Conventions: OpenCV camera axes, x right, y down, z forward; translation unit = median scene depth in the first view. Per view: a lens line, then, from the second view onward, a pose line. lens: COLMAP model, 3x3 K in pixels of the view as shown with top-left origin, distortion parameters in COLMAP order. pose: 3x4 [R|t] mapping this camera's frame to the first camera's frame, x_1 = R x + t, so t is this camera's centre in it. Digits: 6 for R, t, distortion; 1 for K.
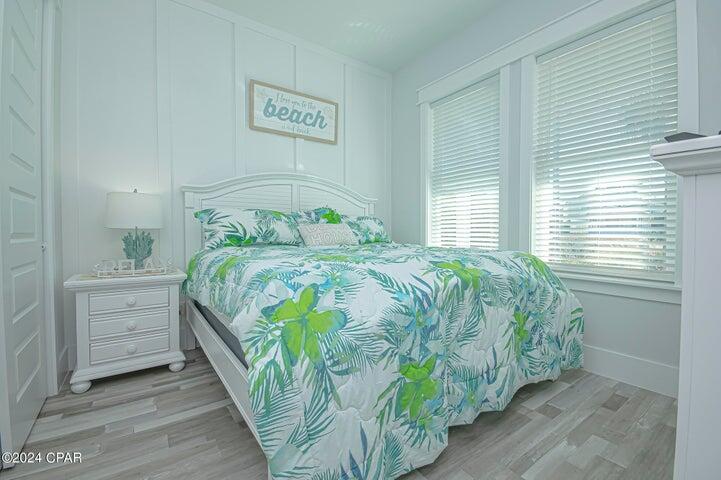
lens RADIAL K [[316.4, 0, 362.9], [0, 316.4, 240.0], [0, 0, 1]] dist [-0.004937, -0.001783]
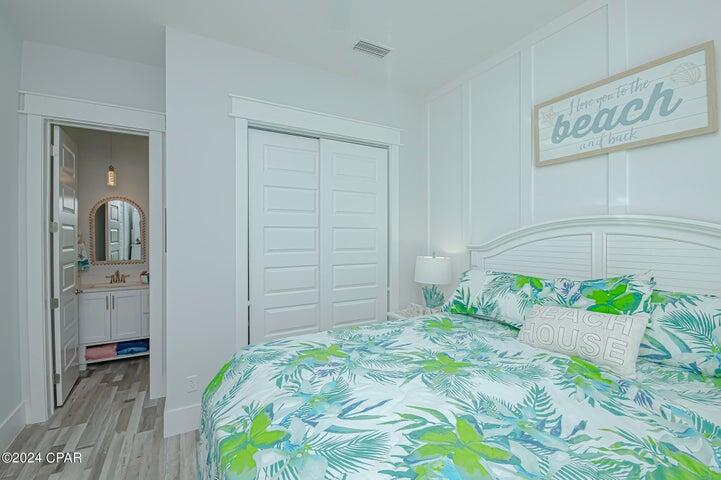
lens RADIAL K [[316.4, 0, 363.8], [0, 316.4, 238.0], [0, 0, 1]] dist [-0.004937, -0.001783]
pose [[-0.100400, -0.000260, -0.994947, 0.458515], [-0.023812, 0.999714, 0.002142, -0.161858], [0.994662, 0.023907, -0.100377, 0.633766]]
